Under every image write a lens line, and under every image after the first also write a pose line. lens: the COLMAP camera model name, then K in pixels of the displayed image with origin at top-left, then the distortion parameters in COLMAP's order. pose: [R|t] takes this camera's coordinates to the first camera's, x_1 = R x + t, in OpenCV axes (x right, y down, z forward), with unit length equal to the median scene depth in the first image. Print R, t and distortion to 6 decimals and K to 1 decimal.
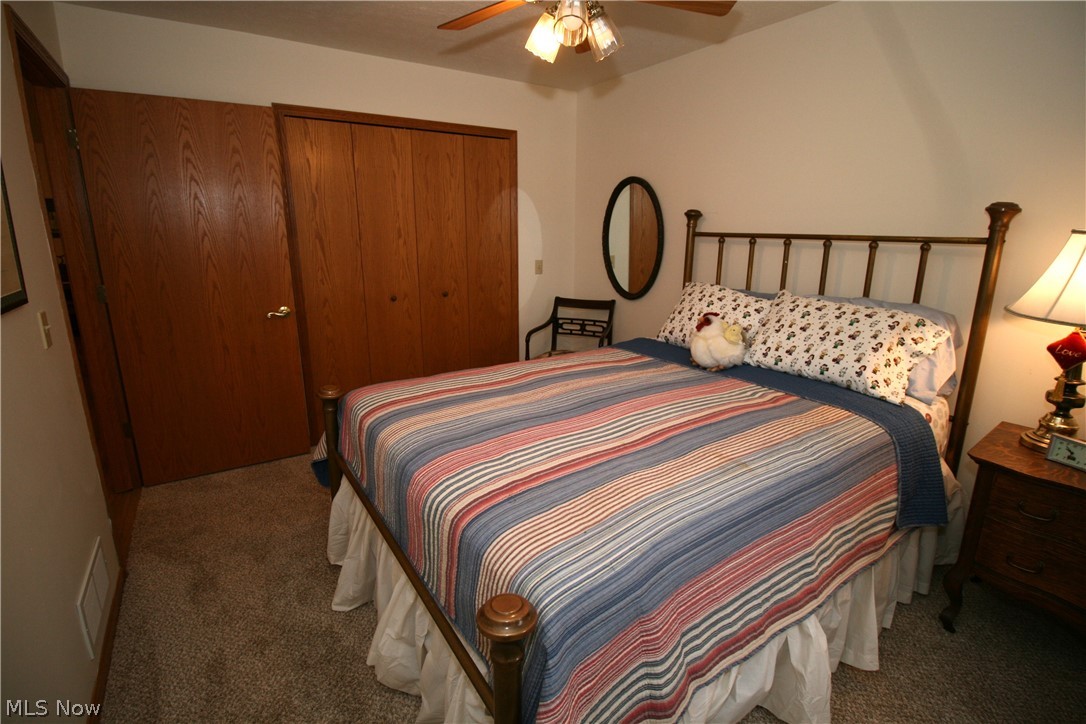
lens RADIAL K [[505.8, 0, 544.9], [0, 505.8, 359.0], [0, 0, 1]] dist [-0.016225, -0.005546]
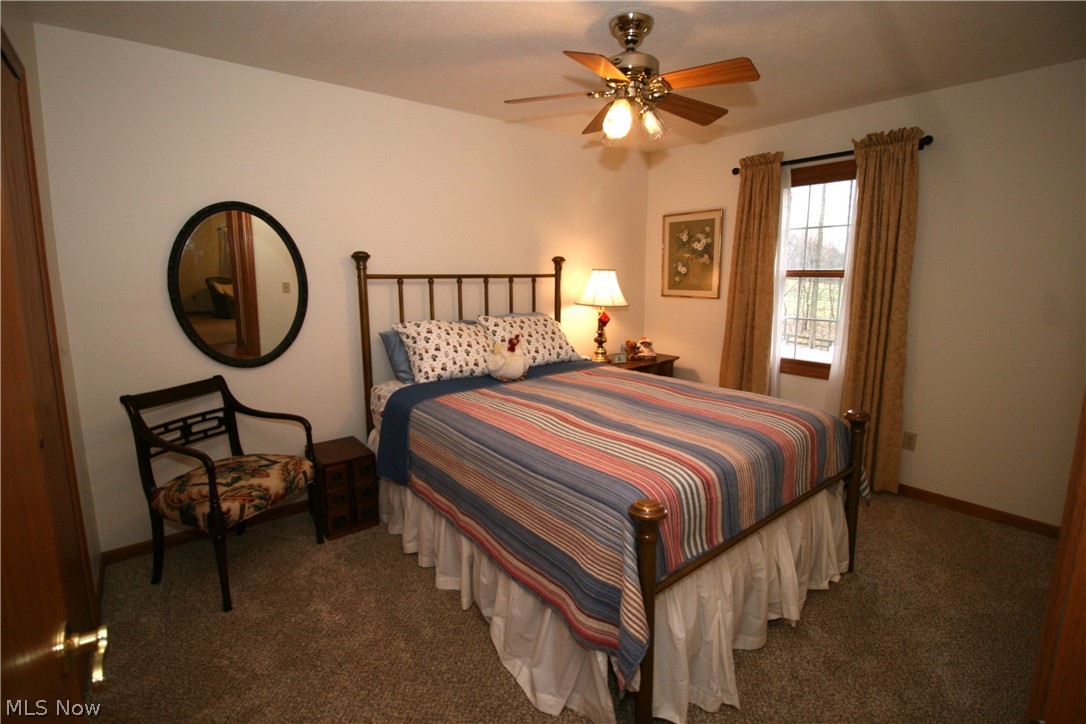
lens RADIAL K [[505.8, 0, 540.8], [0, 505.8, 355.0], [0, 0, 1]] dist [-0.016225, -0.005546]
pose [[-0.096263, -0.169144, 0.980879, -0.879532], [0.249379, 0.949927, 0.188280, -0.252224], [-0.963610, 0.262735, -0.049261, 0.947261]]
